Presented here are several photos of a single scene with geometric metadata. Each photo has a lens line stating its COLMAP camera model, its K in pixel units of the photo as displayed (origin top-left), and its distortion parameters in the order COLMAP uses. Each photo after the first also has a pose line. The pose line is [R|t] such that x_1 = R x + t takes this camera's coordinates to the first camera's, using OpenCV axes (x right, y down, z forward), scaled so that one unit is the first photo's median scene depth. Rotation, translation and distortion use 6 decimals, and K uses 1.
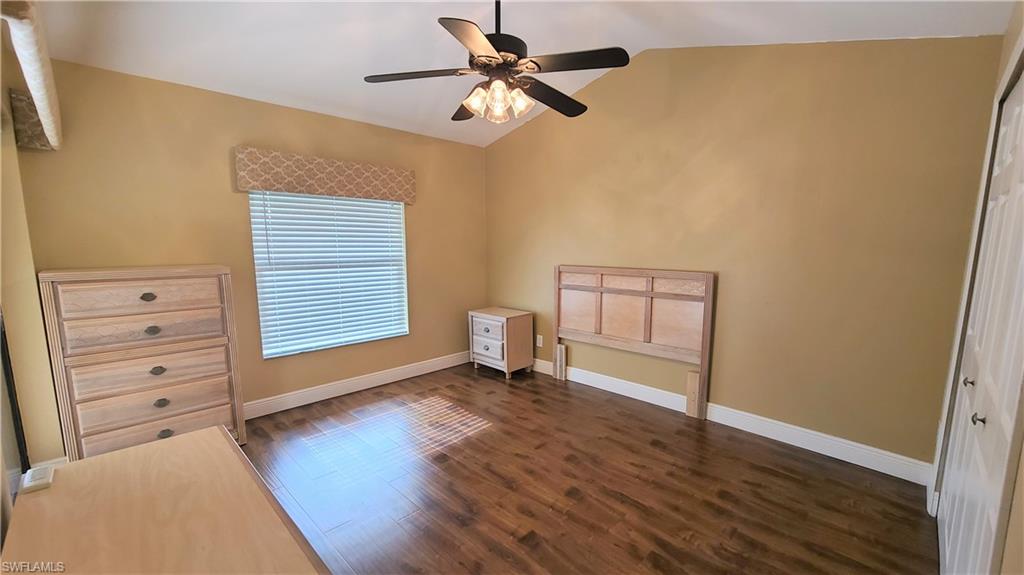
lens RADIAL K [[416.4, 0, 517.7], [0, 416.4, 294.9], [0, 0, 1]] dist [-0.000841, -0.000681]
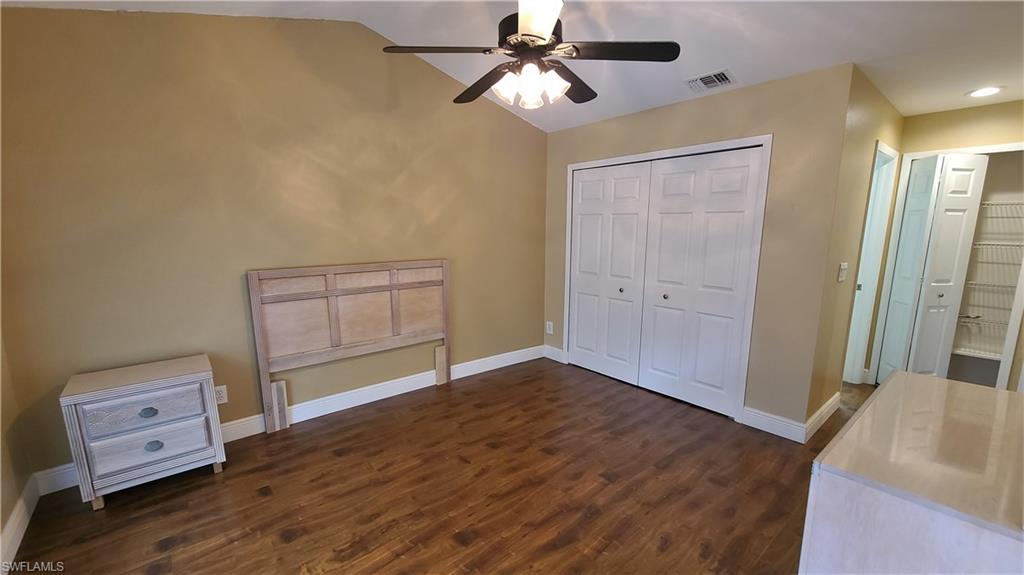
lens RADIAL K [[416.4, 0, 518.5], [0, 416.4, 296.4], [0, 0, 1]] dist [-0.000841, -0.000681]
pose [[0.088028, -0.159653, 0.983241, -0.646300], [0.128109, 0.980690, 0.147769, -0.090135], [-0.987846, 0.112954, 0.106782, 0.617164]]
